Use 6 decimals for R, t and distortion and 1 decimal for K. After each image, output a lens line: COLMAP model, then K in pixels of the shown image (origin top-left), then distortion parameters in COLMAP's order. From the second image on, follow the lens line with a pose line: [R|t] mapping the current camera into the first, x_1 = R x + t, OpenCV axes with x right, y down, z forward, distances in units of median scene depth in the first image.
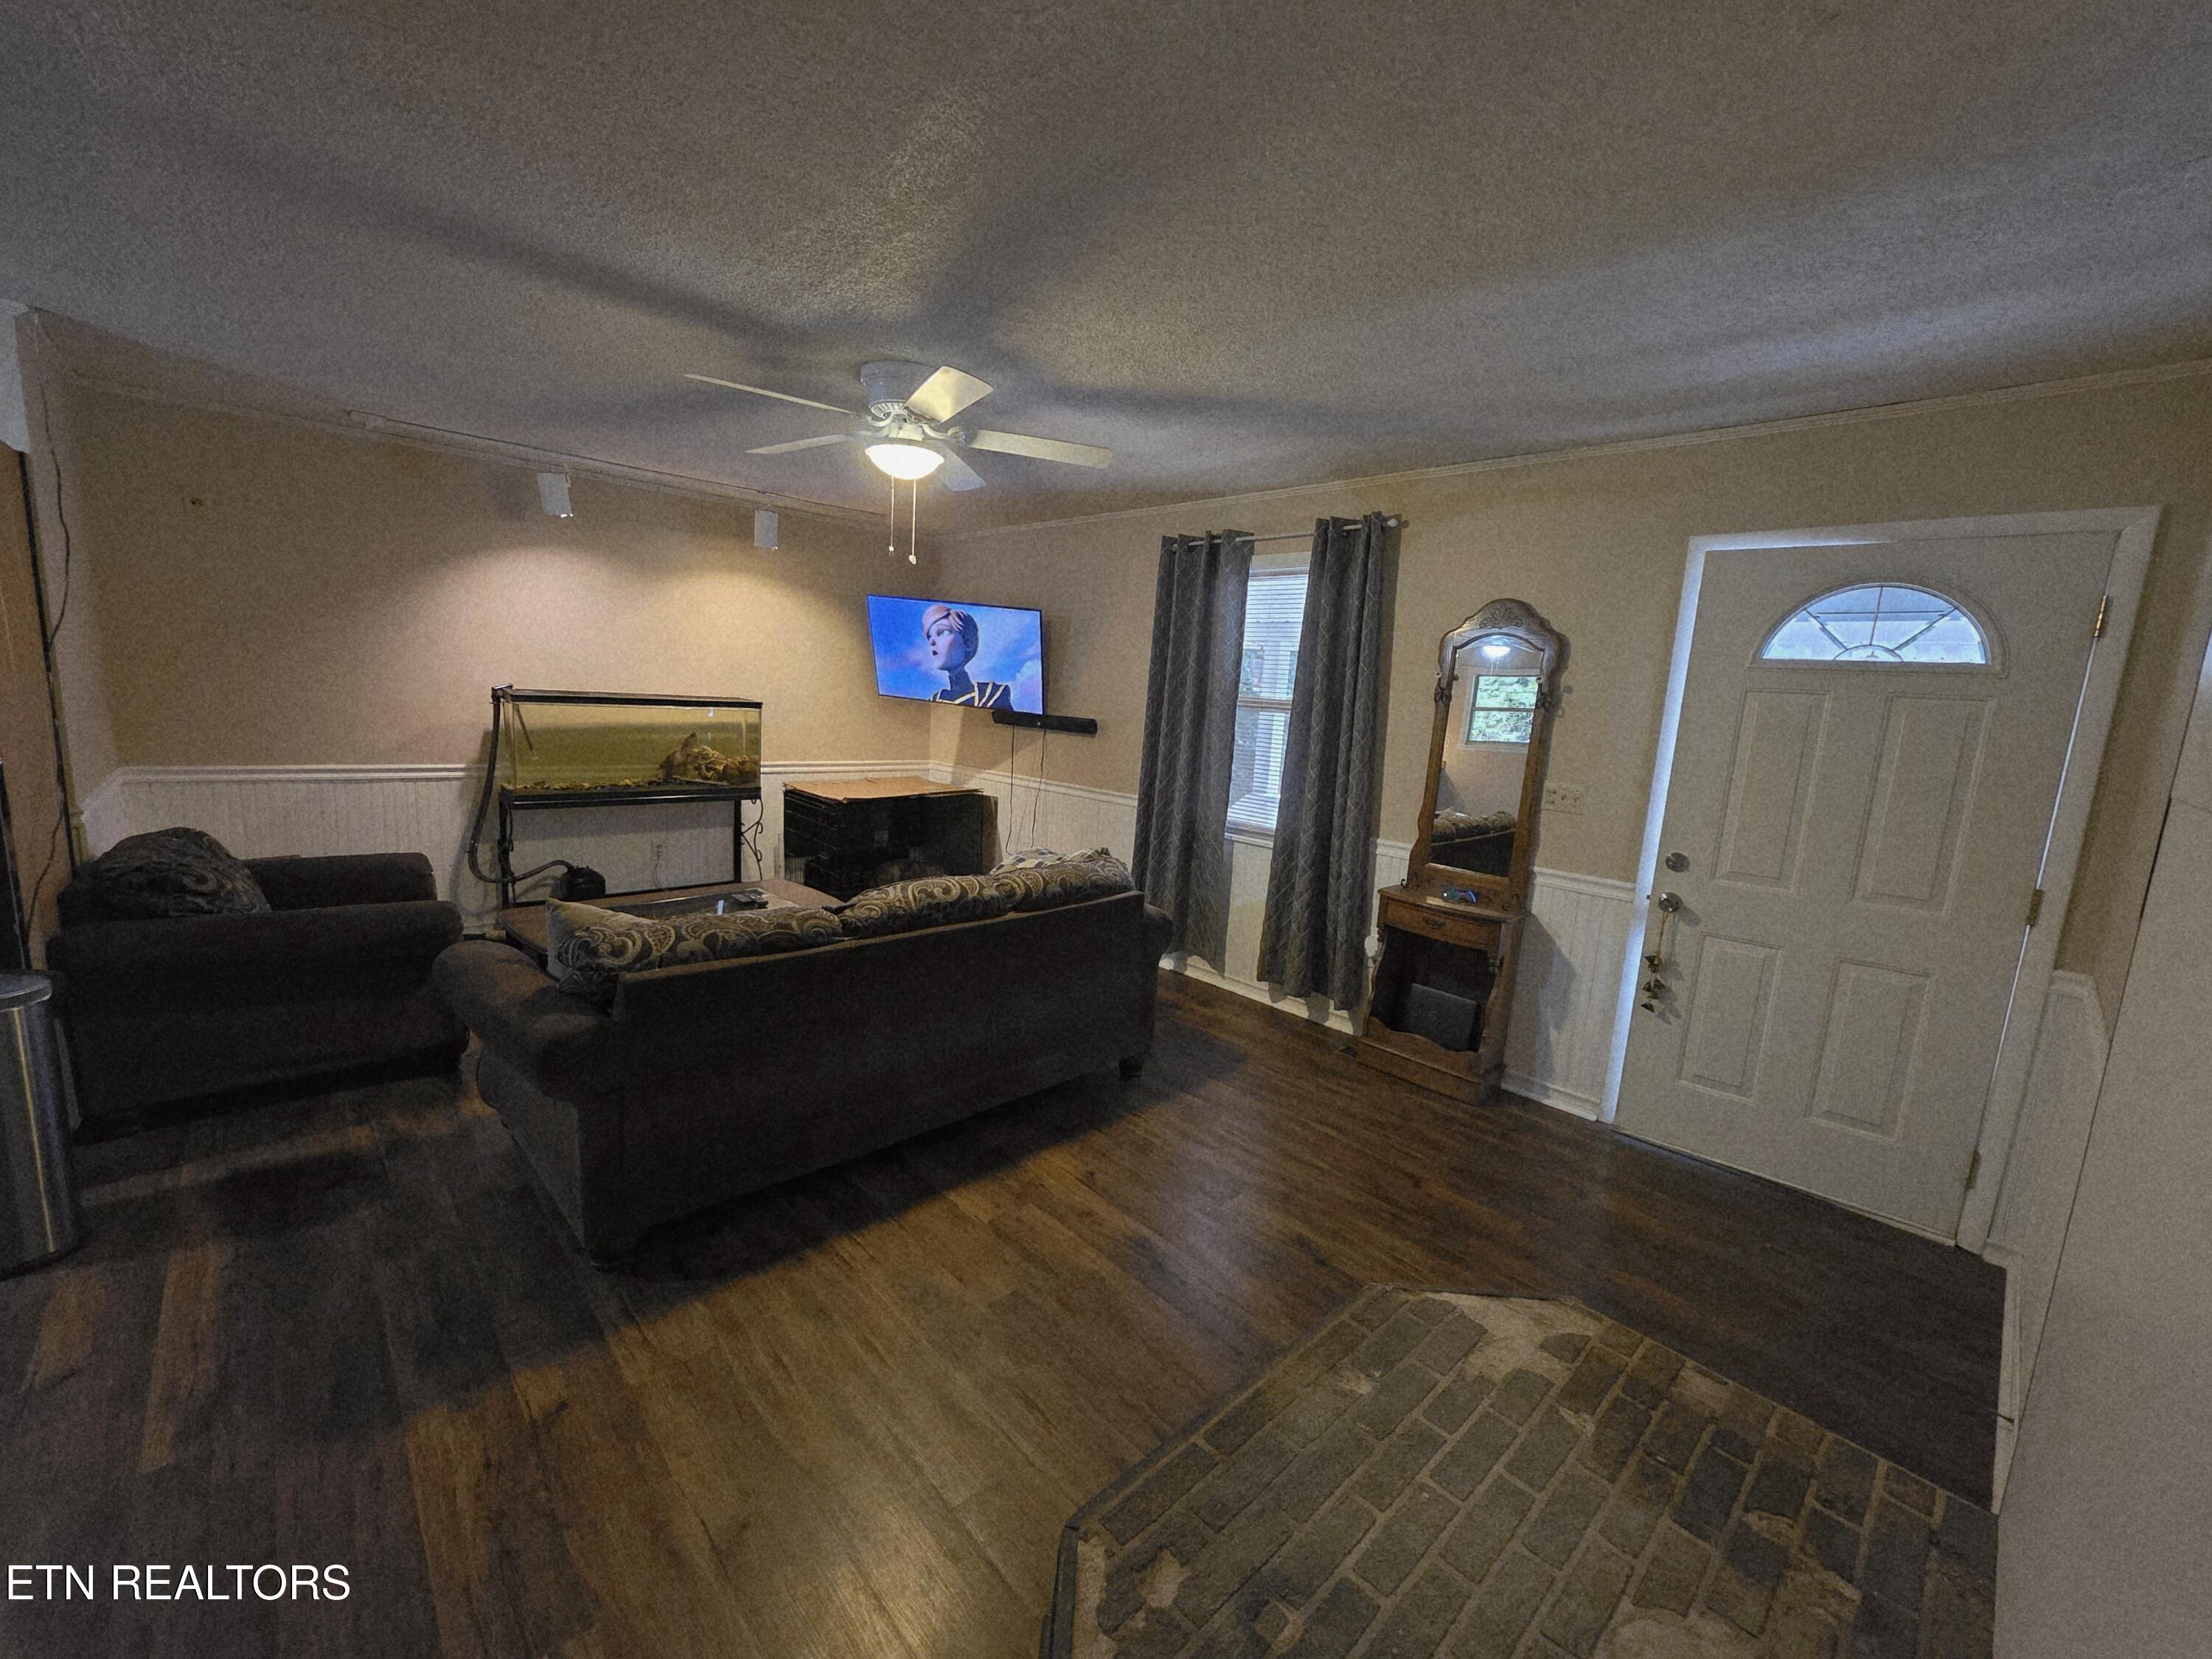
lens RADIAL K [[888.1, 0, 1097.3], [0, 888.1, 836.5], [0, 0, 1]] dist [-0.001456, 0.000603]
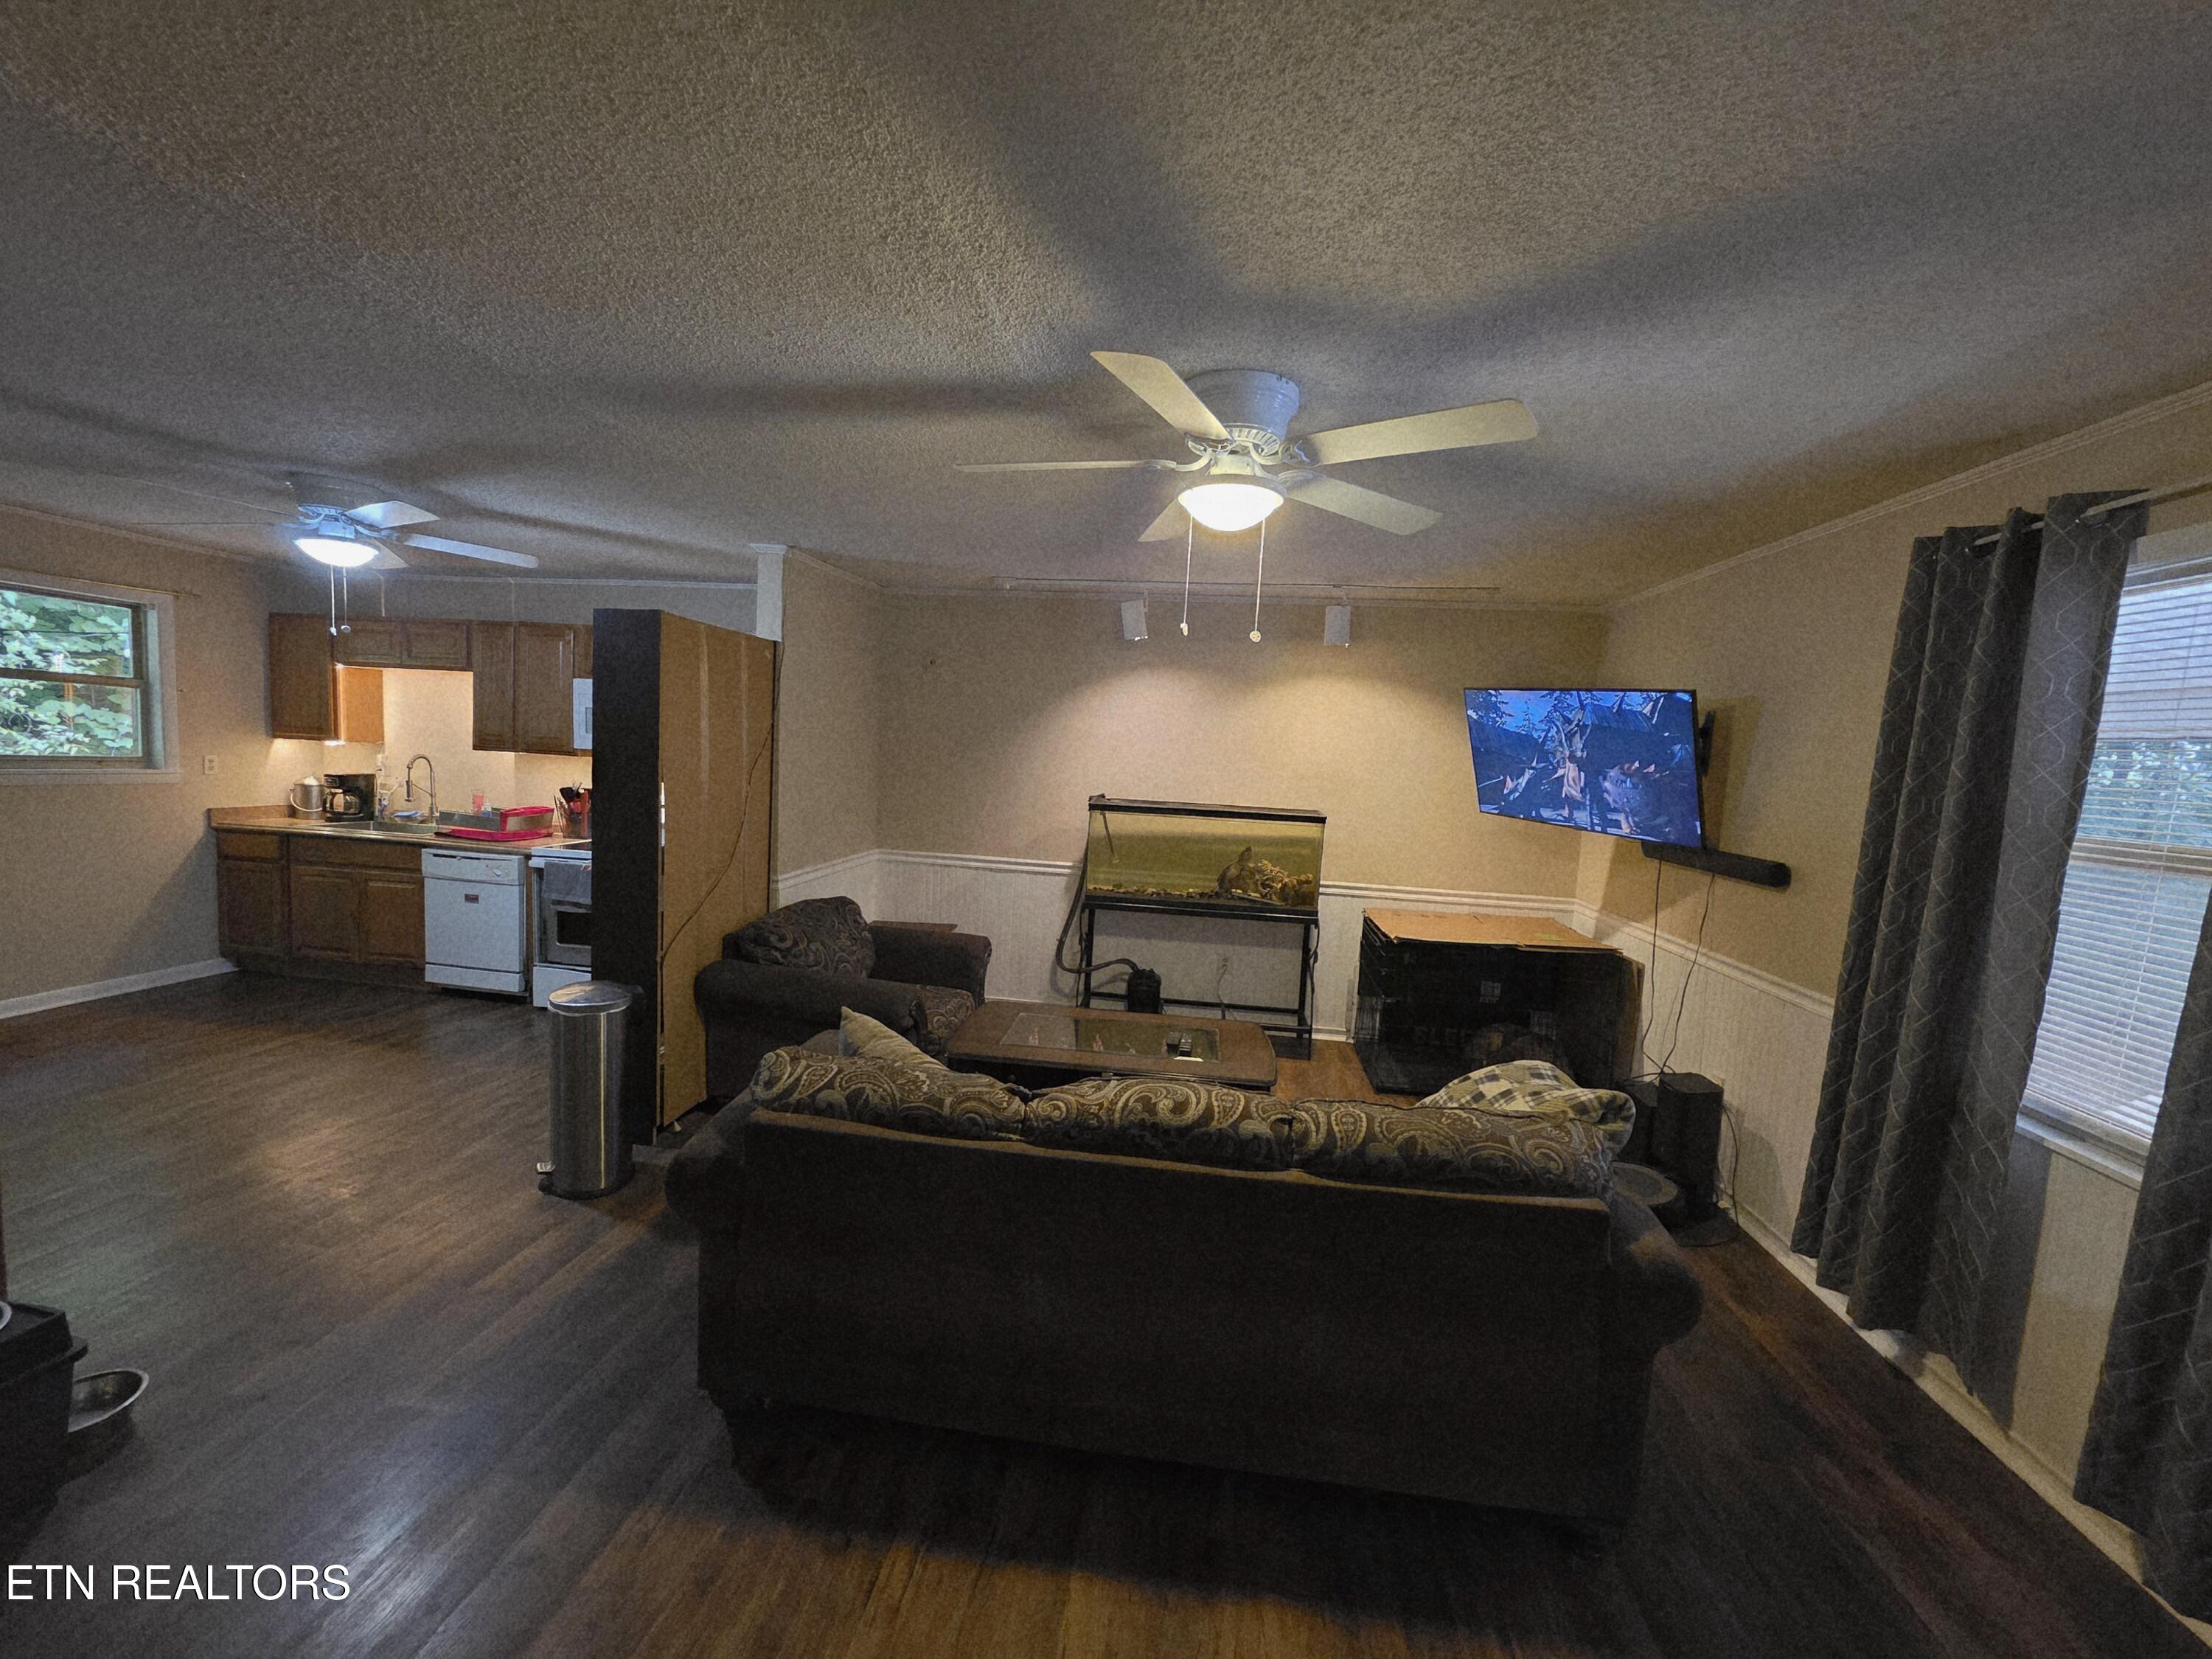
lens RADIAL K [[888.1, 0, 1097.3], [0, 888.1, 836.5], [0, 0, 1]] dist [-0.001456, 0.000603]
pose [[0.630935, 0.049771, -0.774238, 0.189561], [-0.140593, 0.988753, -0.051010, -0.062287], [0.762991, 0.141036, 0.630836, 0.308521]]
